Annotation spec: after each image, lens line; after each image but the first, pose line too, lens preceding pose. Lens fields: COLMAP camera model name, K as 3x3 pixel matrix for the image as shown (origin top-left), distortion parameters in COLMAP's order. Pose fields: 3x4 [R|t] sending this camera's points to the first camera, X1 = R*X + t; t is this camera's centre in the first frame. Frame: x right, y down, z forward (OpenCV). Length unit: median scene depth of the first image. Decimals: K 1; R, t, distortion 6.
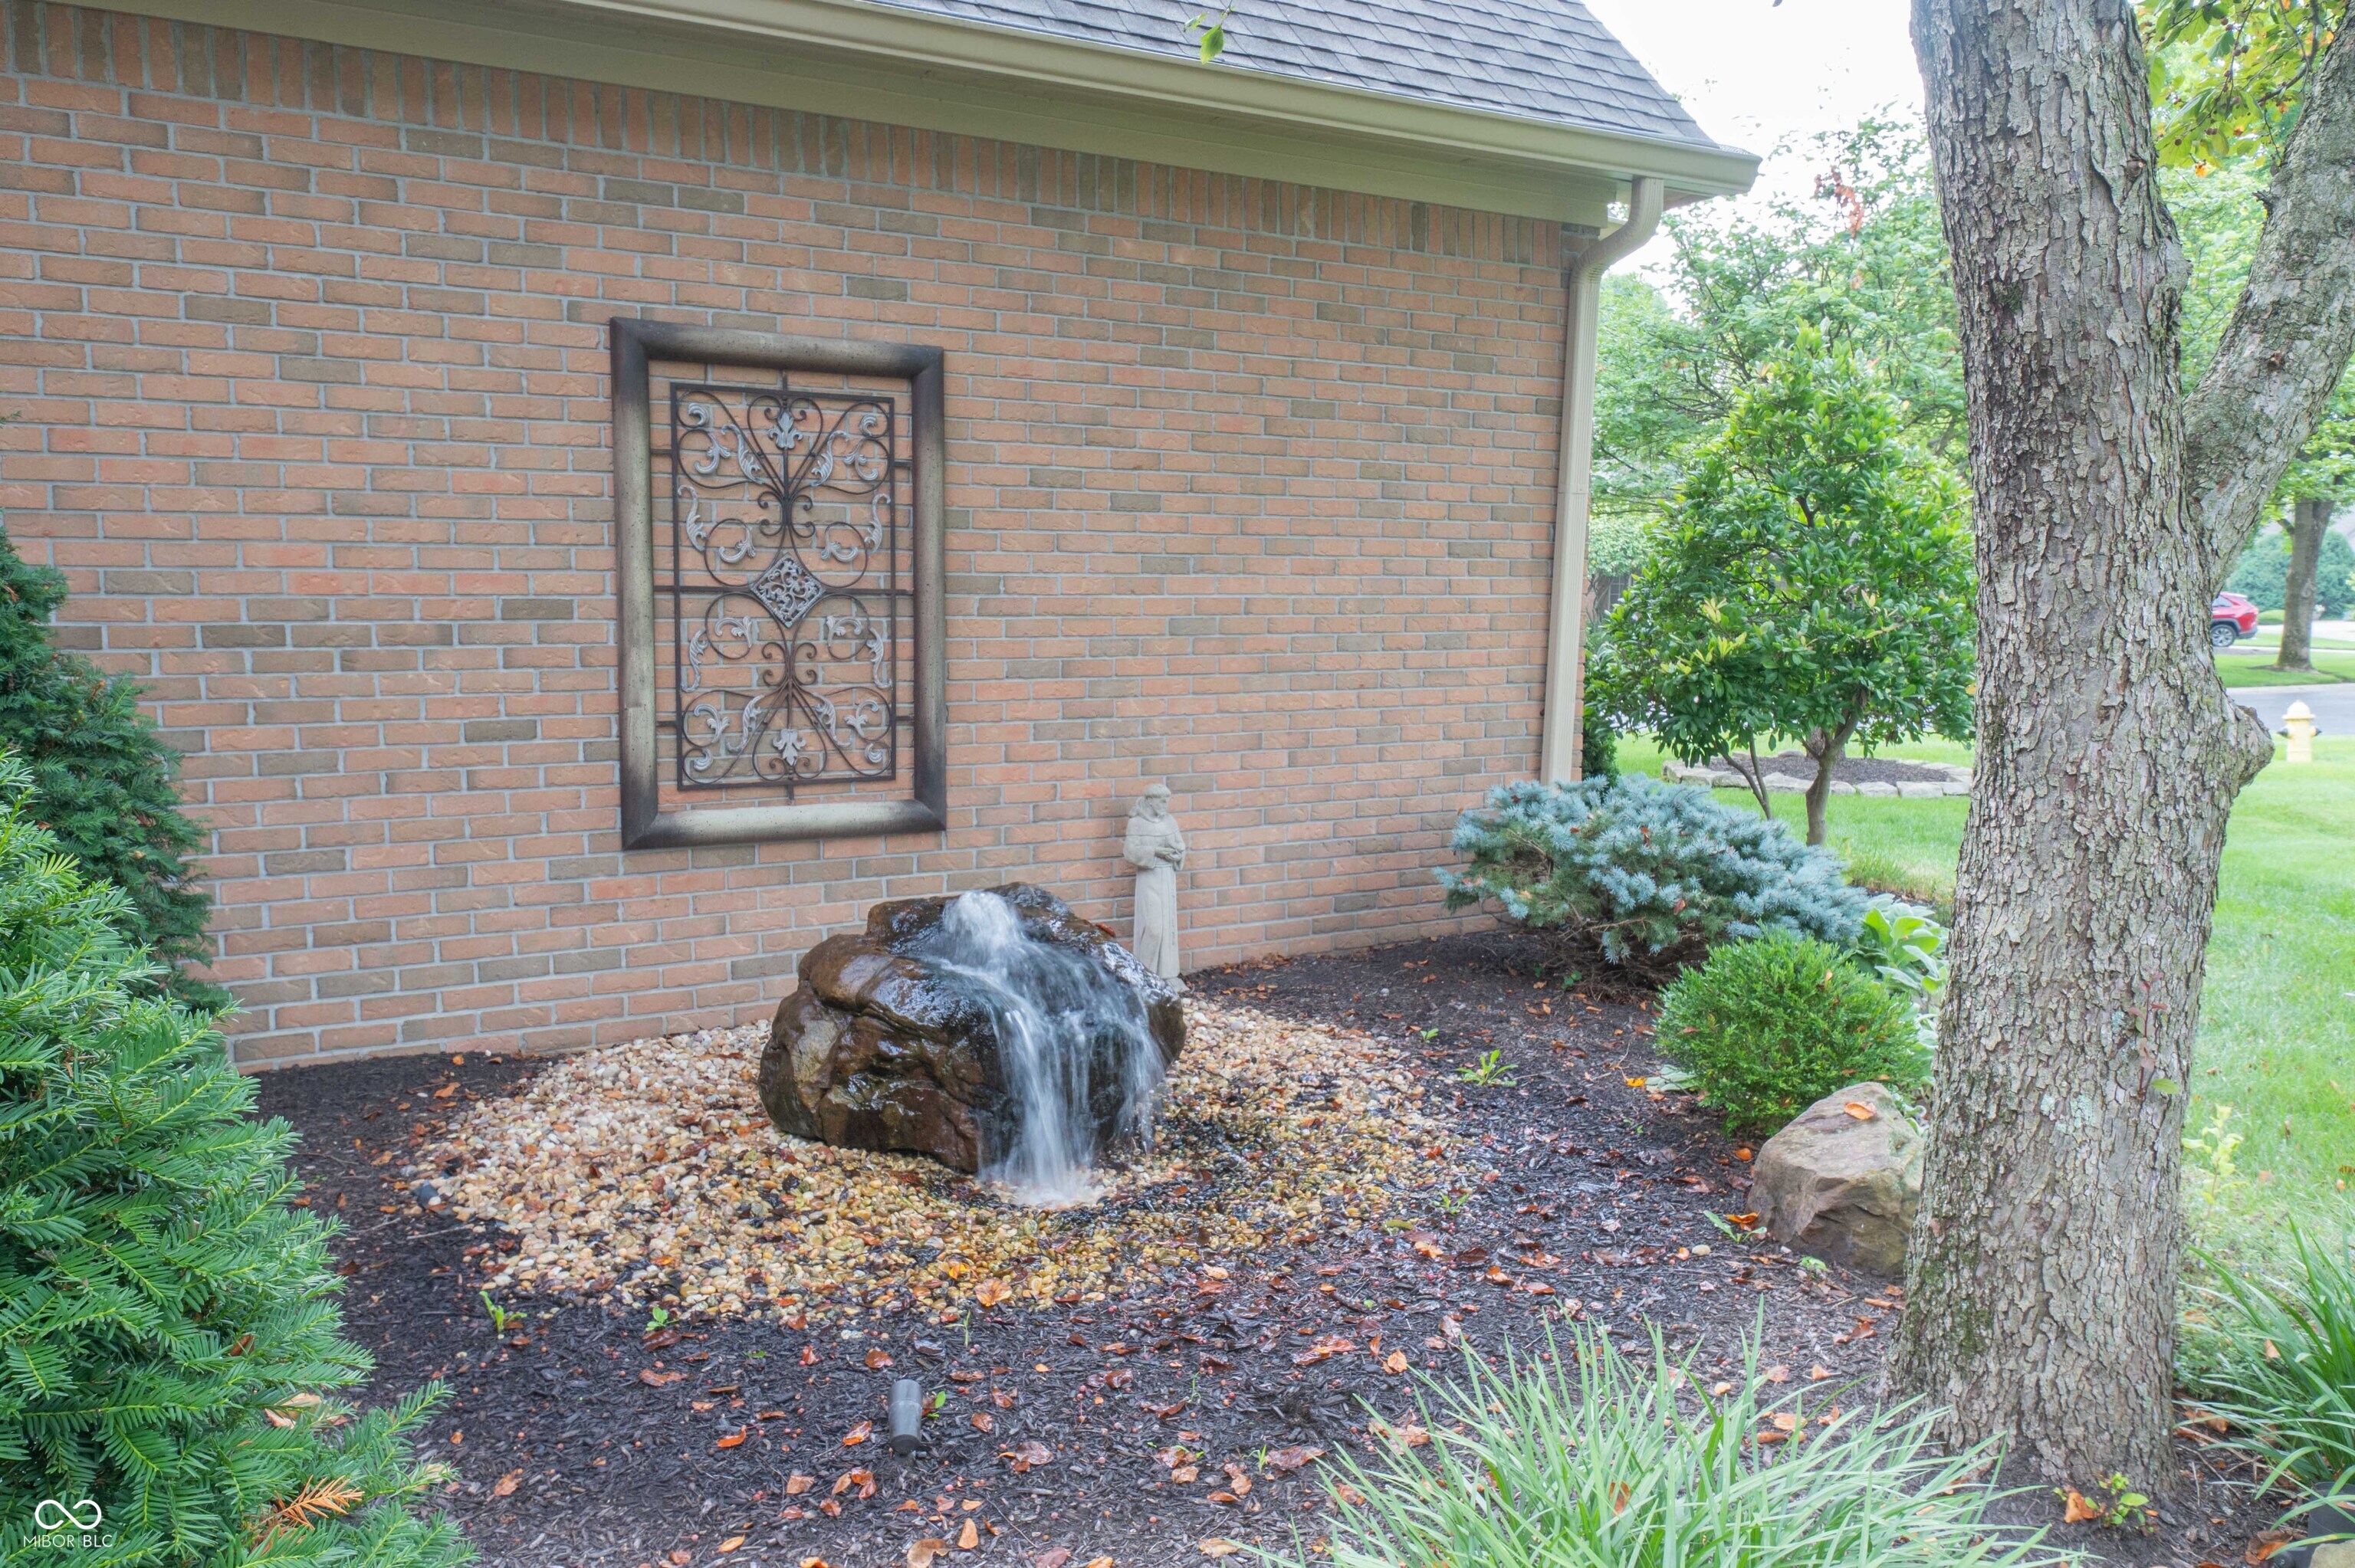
lens RADIAL K [[1716.1, 0, 1177.5], [0, 1716.1, 784.0], [0, 0, 1]] dist [-0.002544, -0.001956]
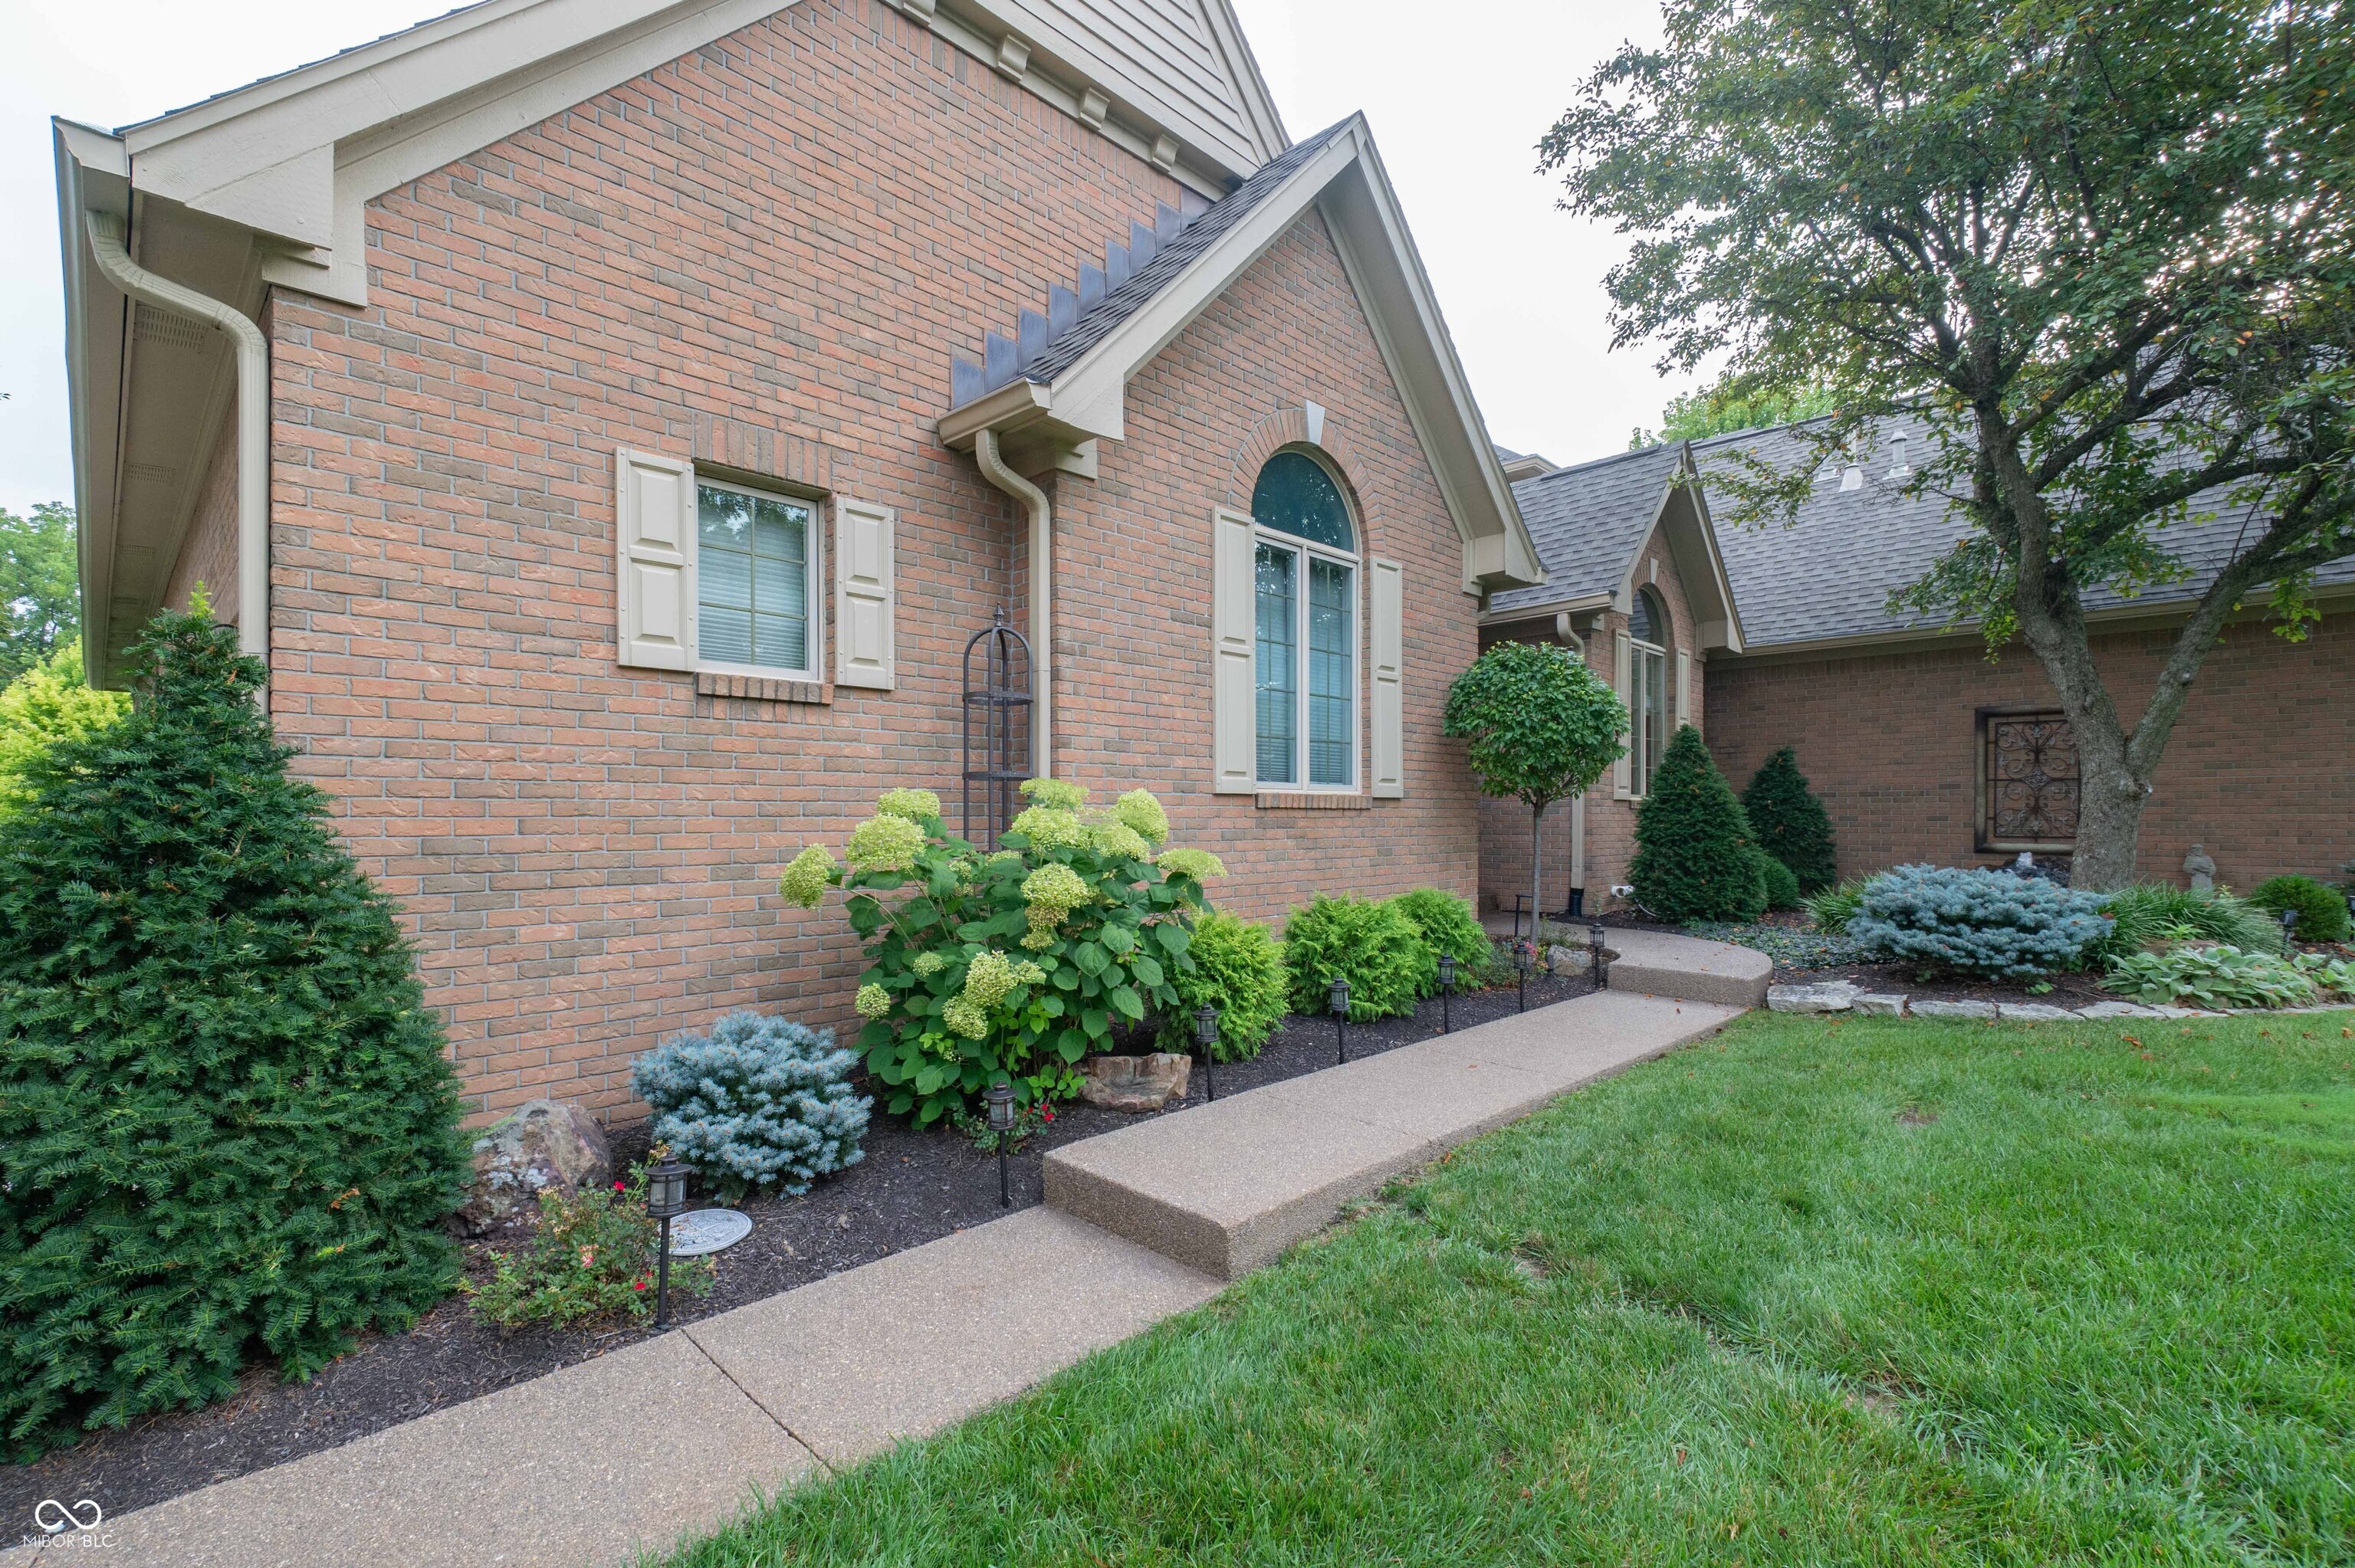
lens RADIAL K [[1081.1, 0, 1180.1], [0, 1081.1, 800.4], [0, 0, 1]] dist [0.029780, -0.019034]
pose [[0.261565, -0.022885, -0.964914, 1.406179], [-0.107932, 0.992755, -0.052803, 0.223144], [0.959132, 0.117957, 0.257200, -1.159003]]
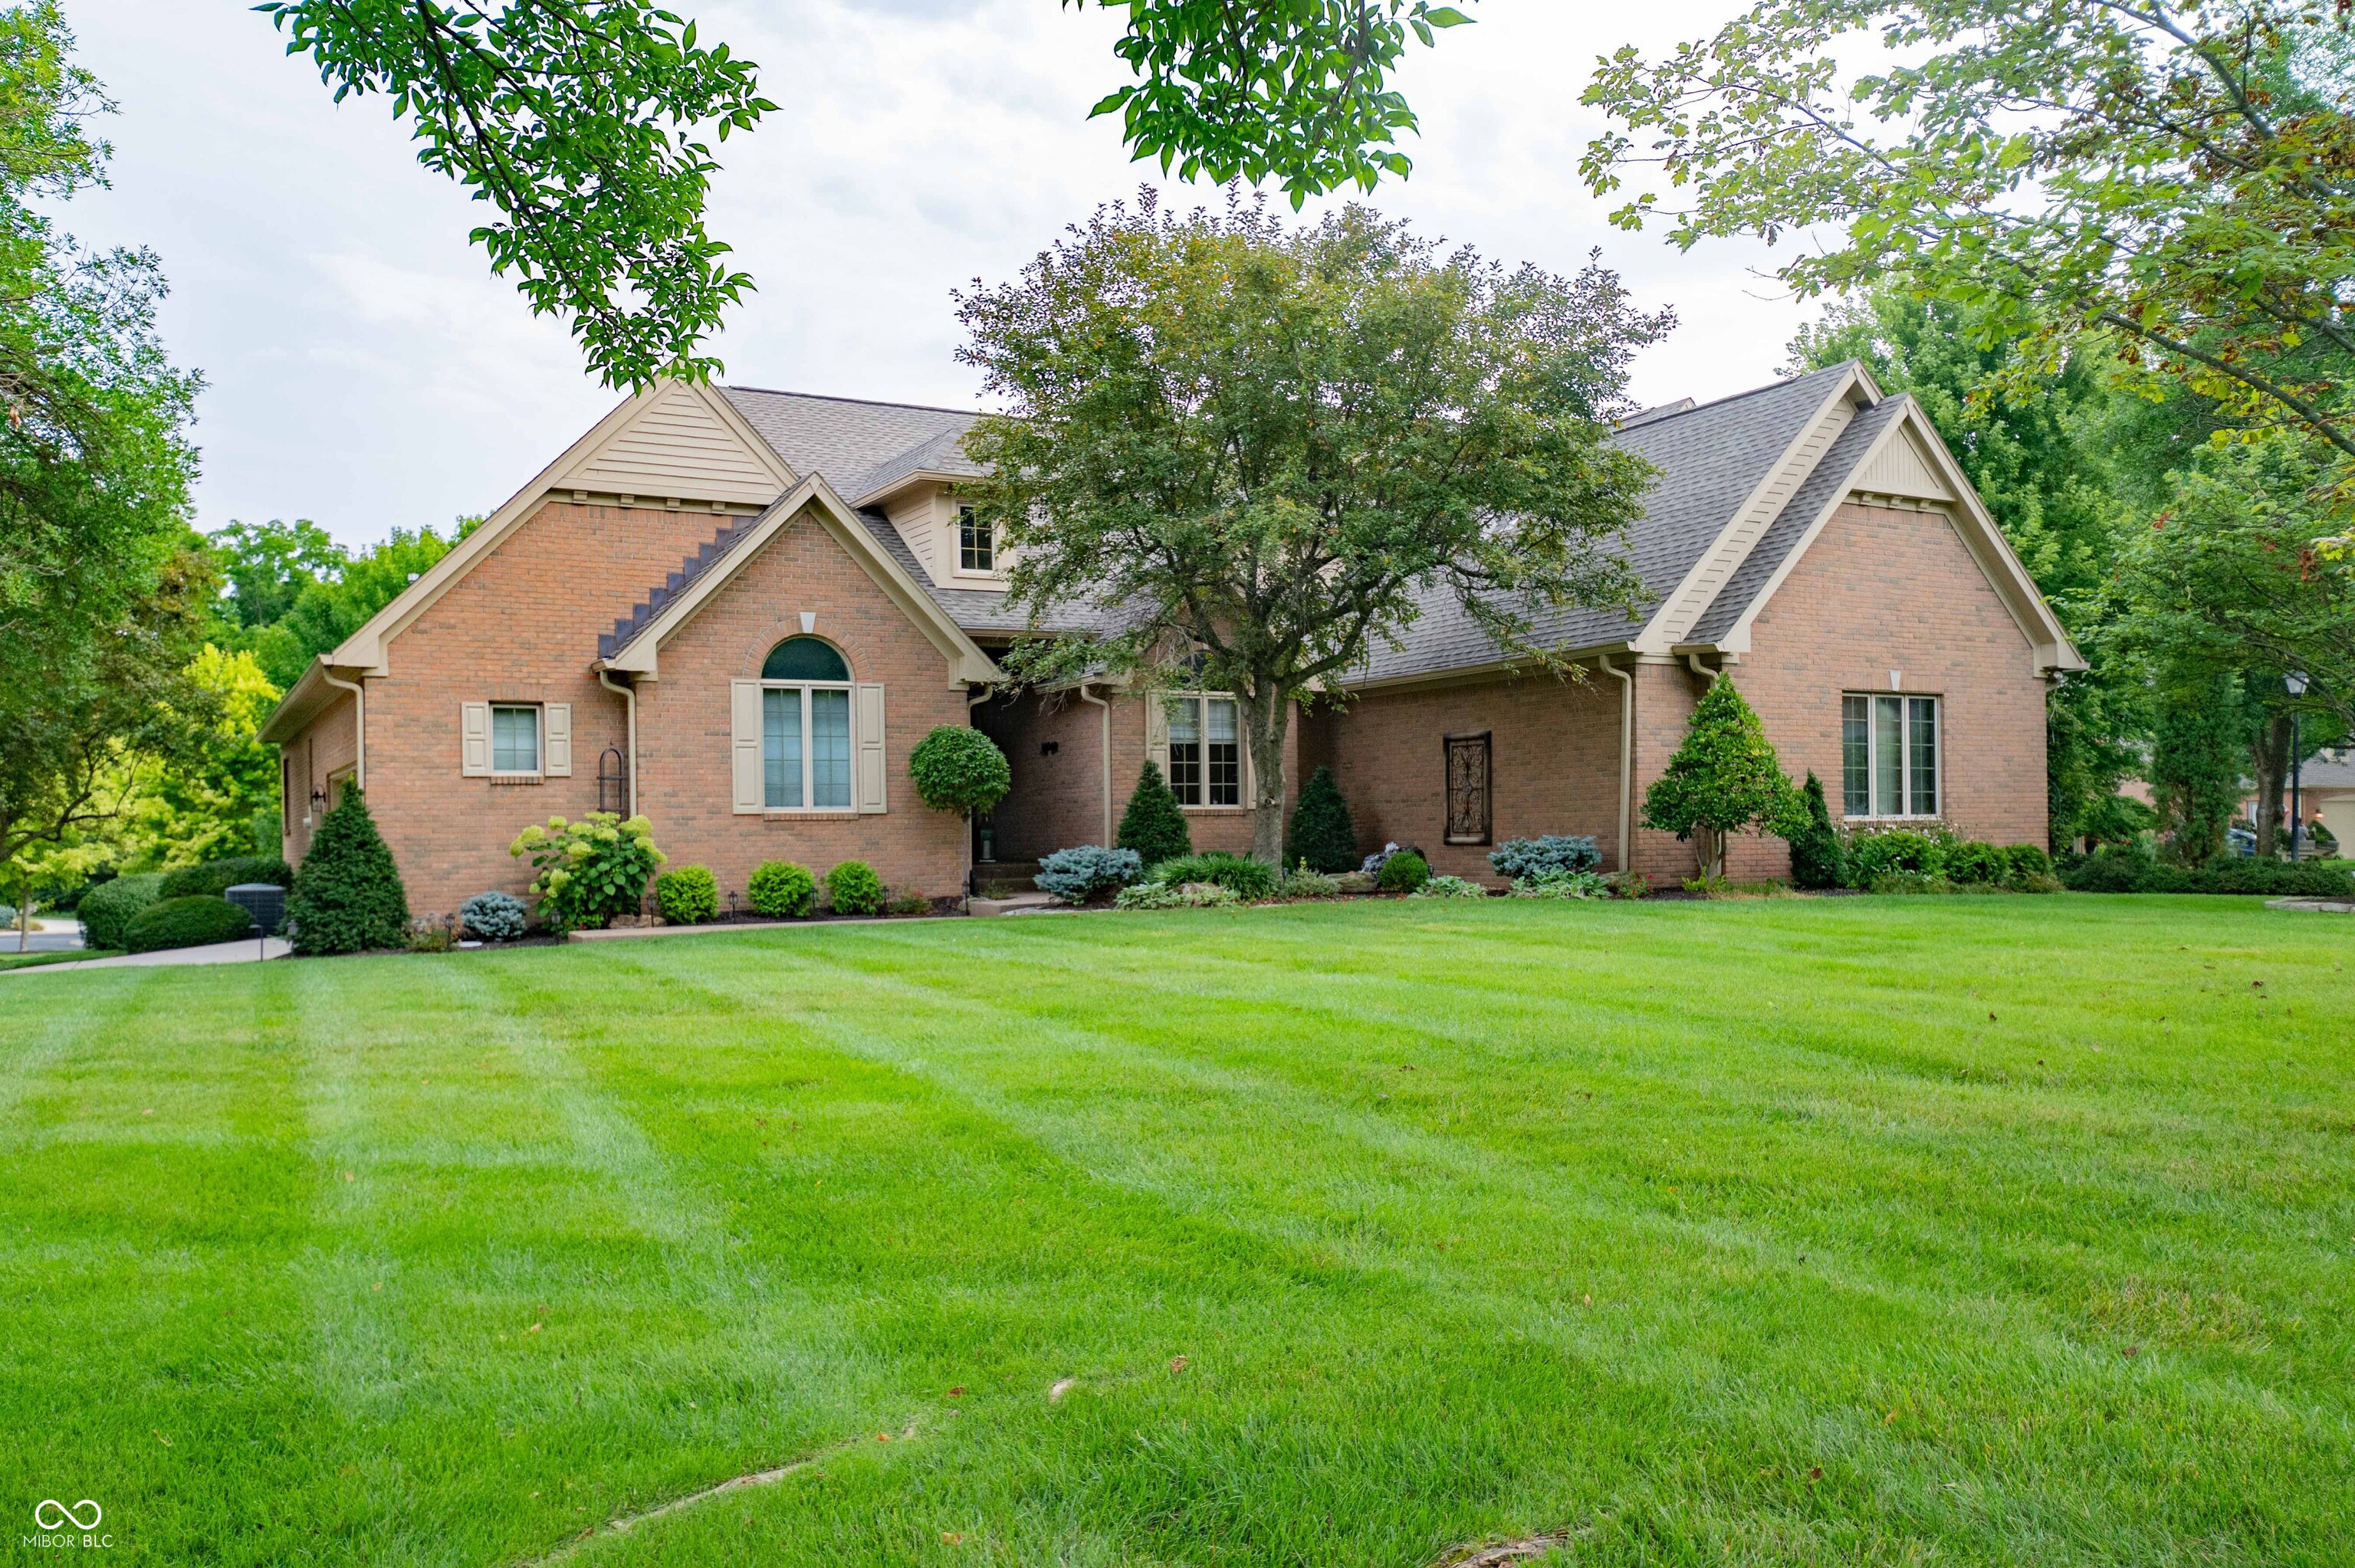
lens RADIAL K [[1945.4, 0, 1177.5], [0, 1945.4, 784.0], [0, 0, 1]] dist [0.000510, 0.010855]
pose [[-0.036762, -0.035088, -0.998708, 4.904192], [-0.101425, 0.994354, -0.031202, 0.110574], [0.994164, 0.100147, -0.040114, 0.452241]]
